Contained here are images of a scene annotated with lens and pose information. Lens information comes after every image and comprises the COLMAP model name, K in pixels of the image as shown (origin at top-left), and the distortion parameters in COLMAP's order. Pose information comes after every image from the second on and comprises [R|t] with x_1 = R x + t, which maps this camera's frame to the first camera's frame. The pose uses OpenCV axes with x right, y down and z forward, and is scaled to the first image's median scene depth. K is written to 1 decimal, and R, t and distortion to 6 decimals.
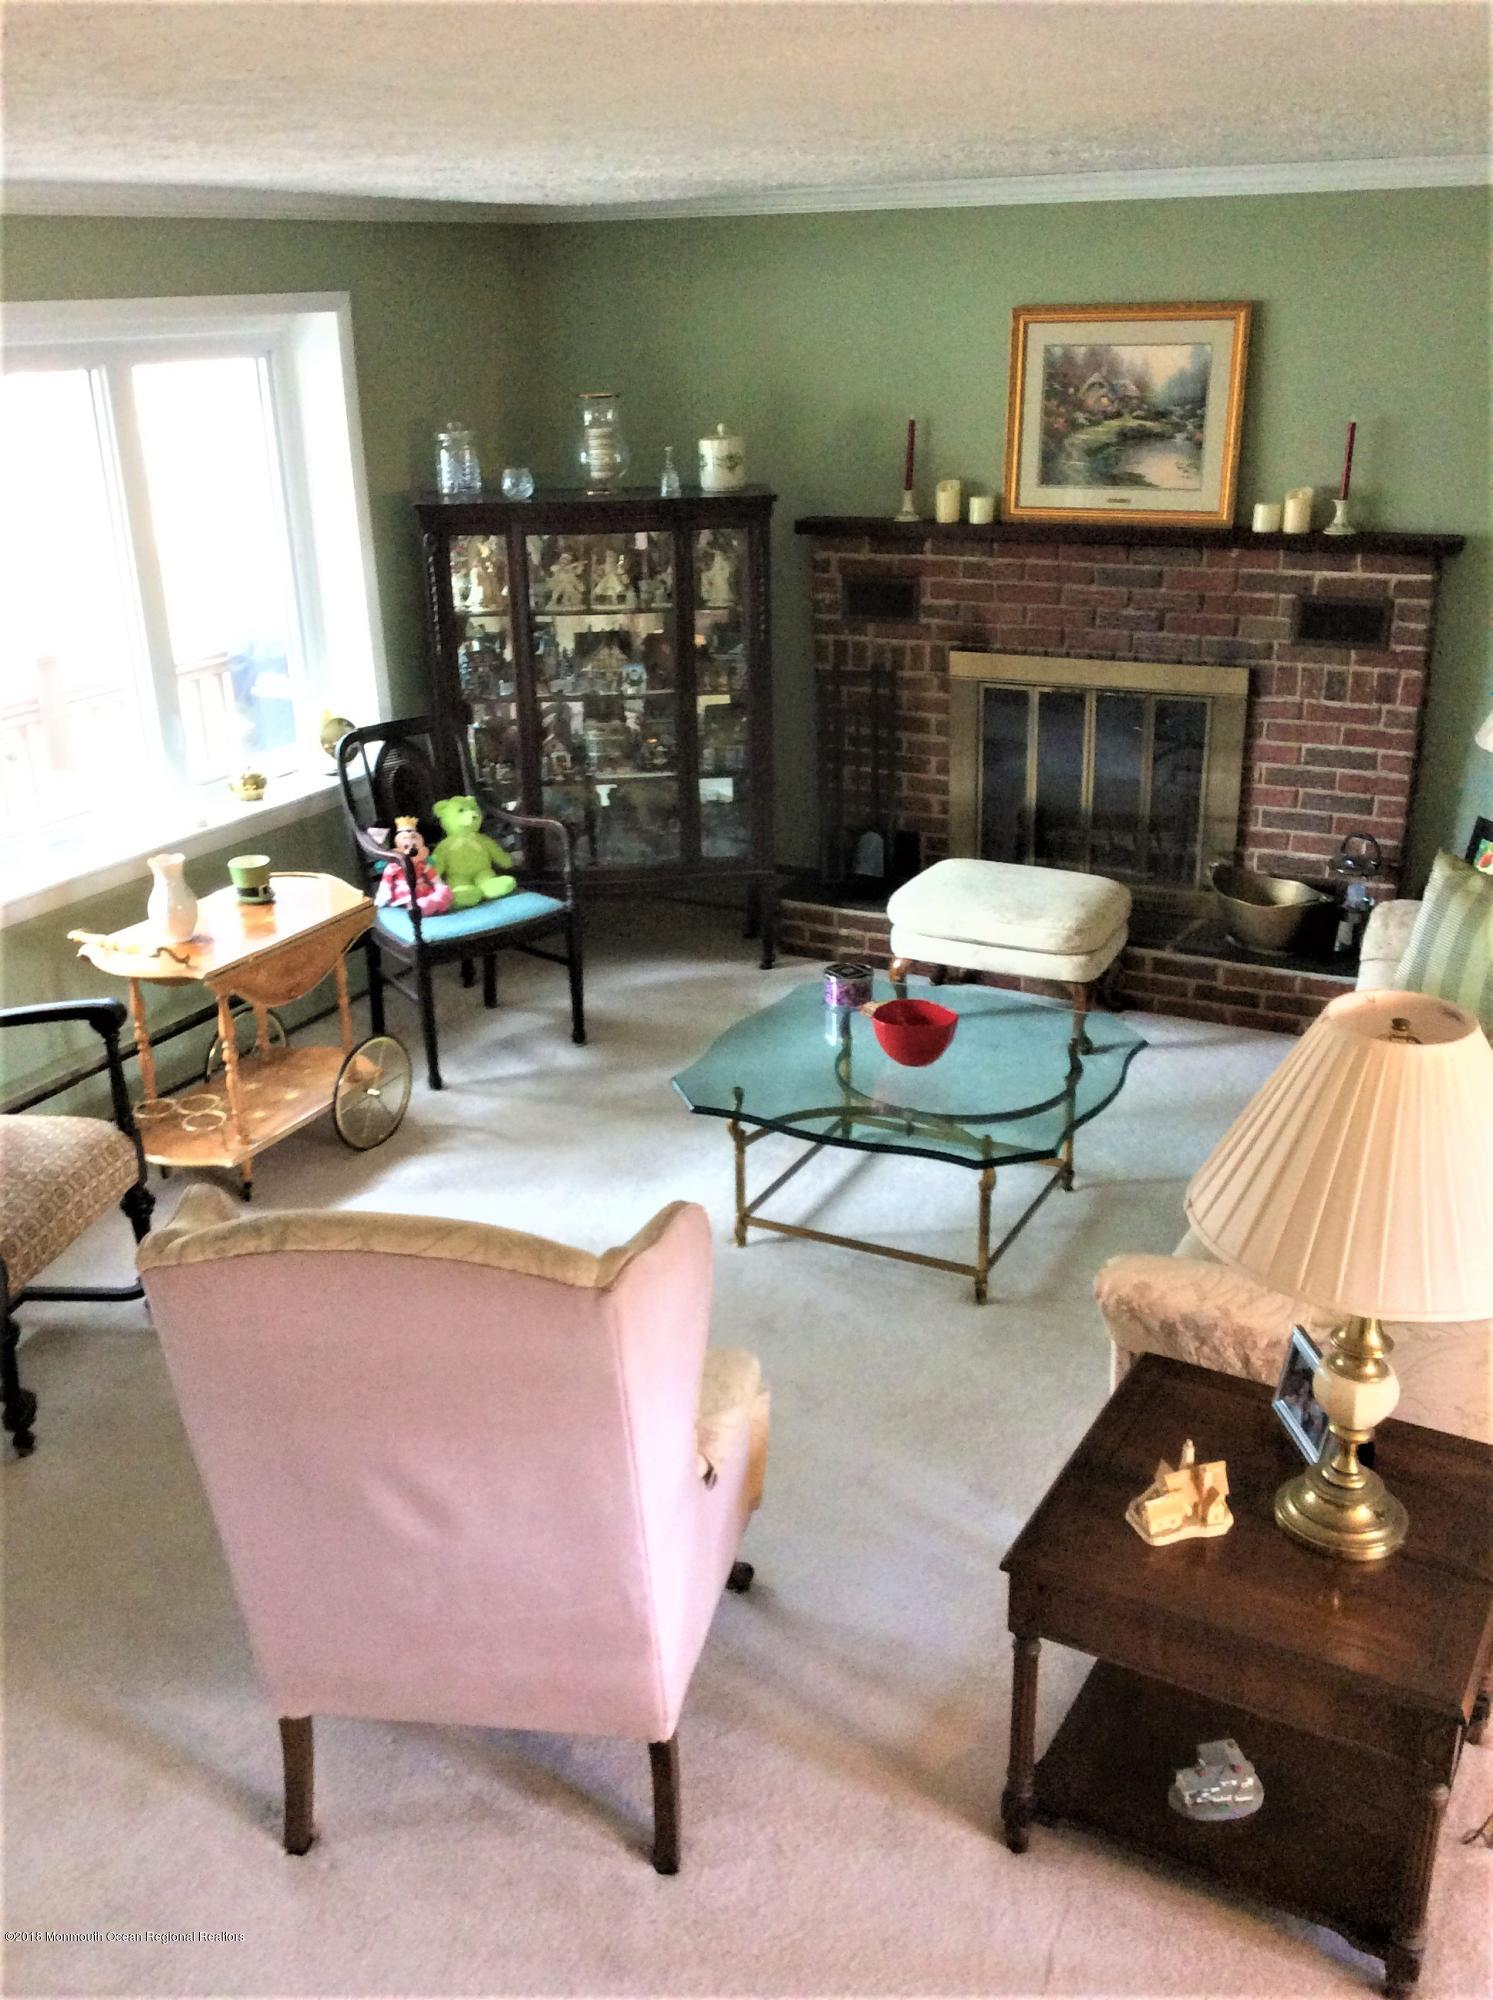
lens RADIAL K [[1839.4, 0, 743.4], [0, 1839.4, 1043.9], [0, 0, 1]] dist [0.044068, -0.002633]
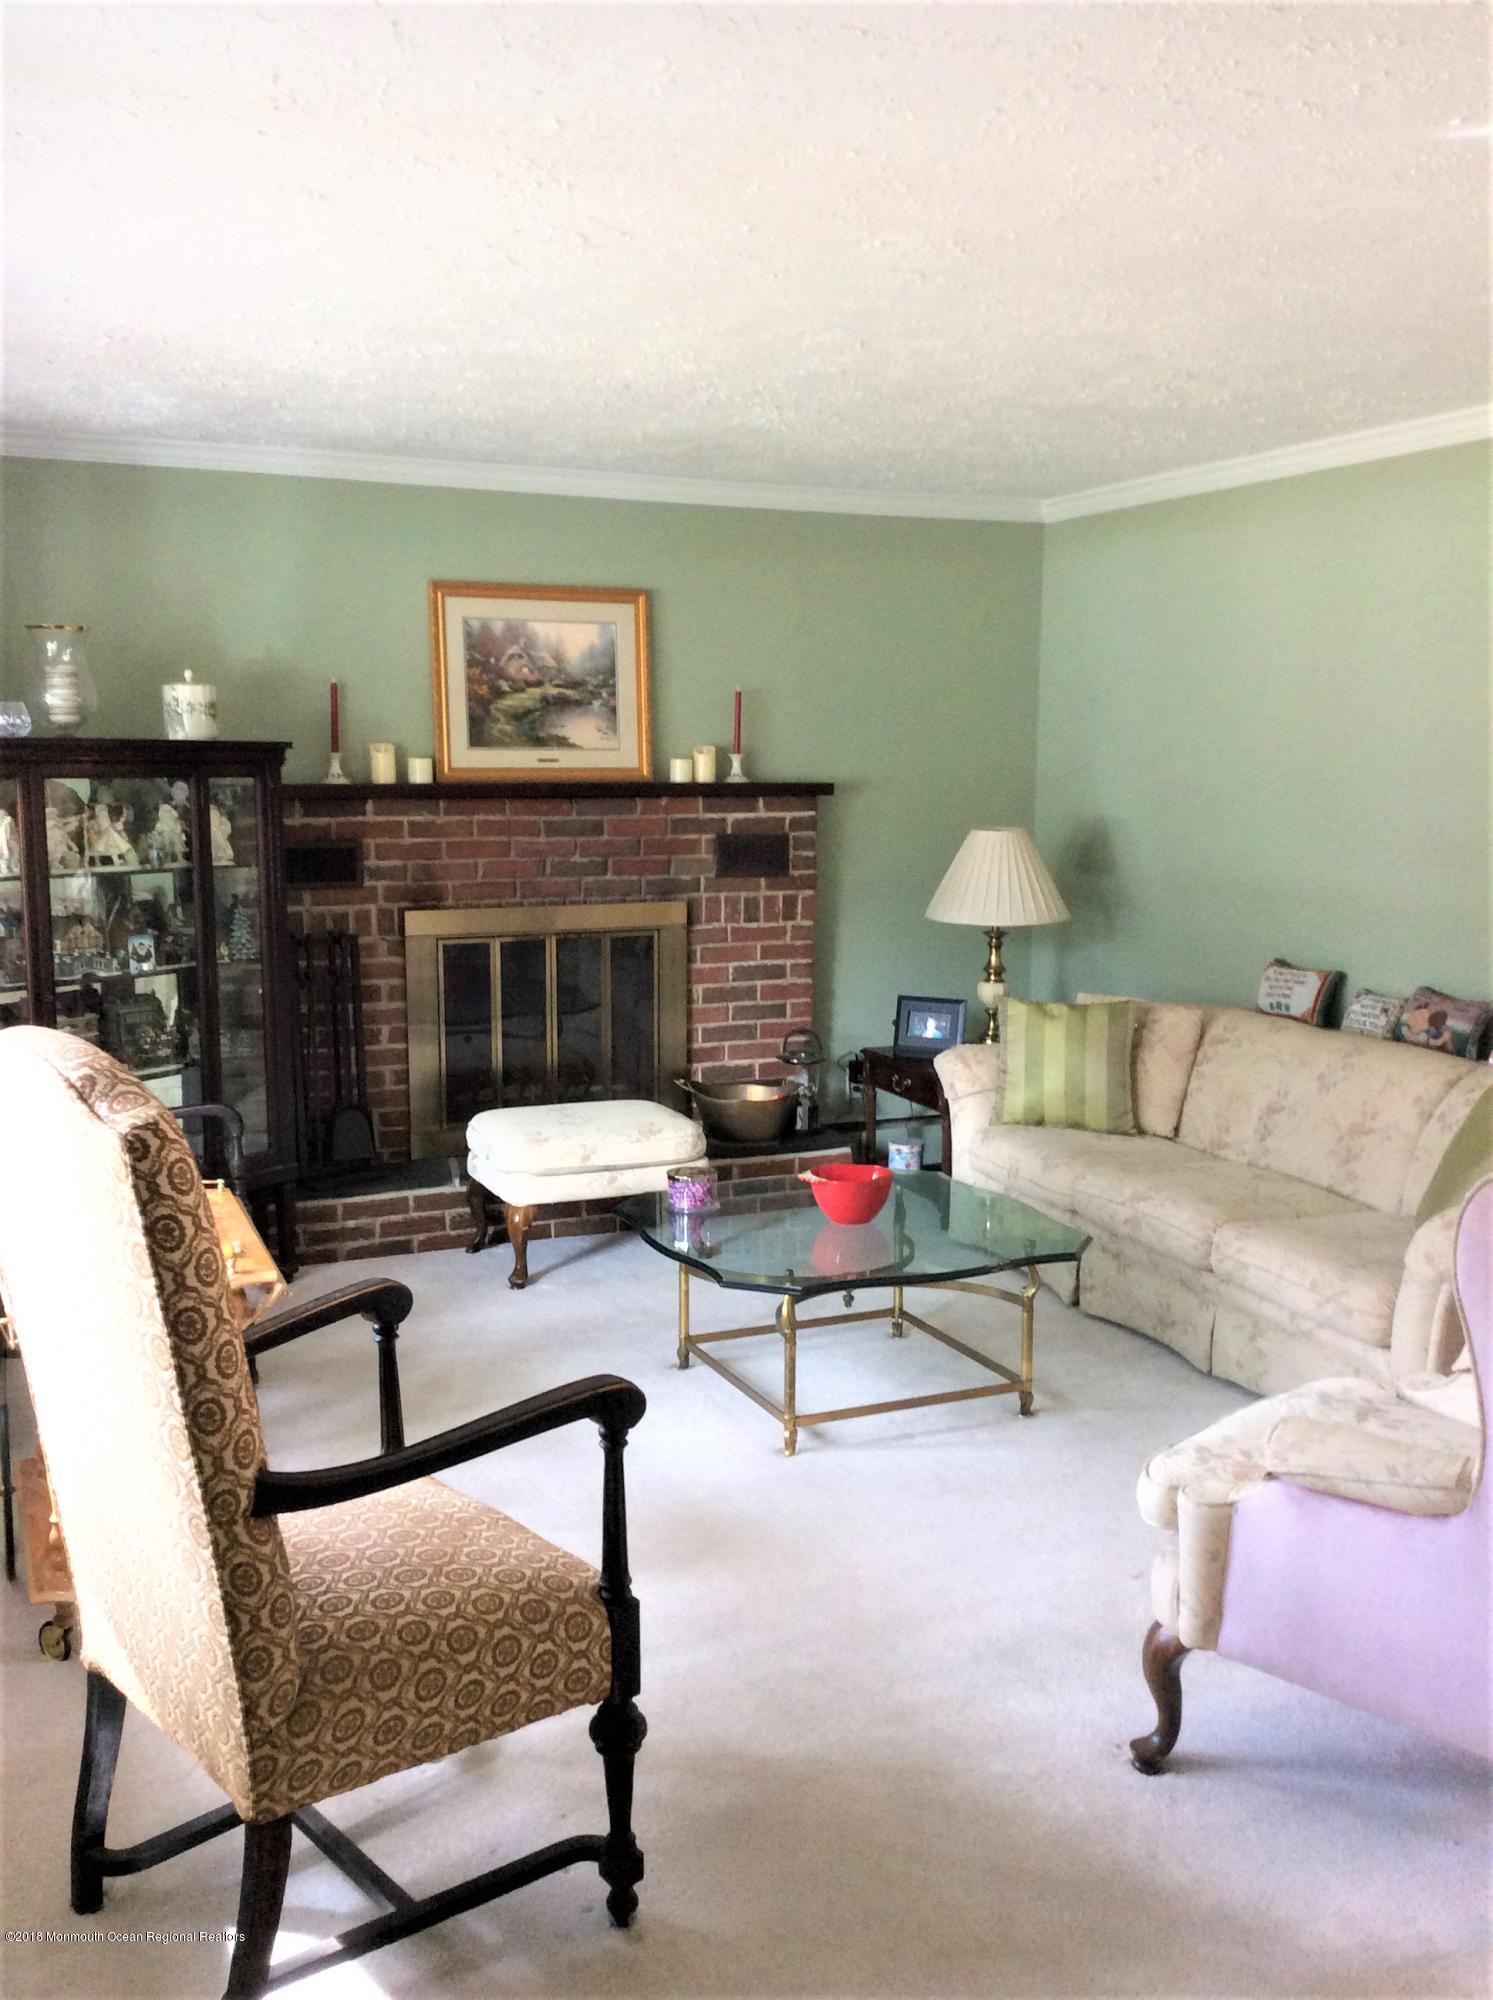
lens RADIAL K [[1852.2, 0, 746.5], [0, 1852.2, 1000.0], [0, 0, 1]] dist [0.123016, -0.142864]
pose [[0.605896, -0.077135, 0.791796, -0.587707], [0.287438, 0.949278, -0.127476, 0.006667], [-0.741802, 0.304830, 0.597335, 0.319407]]
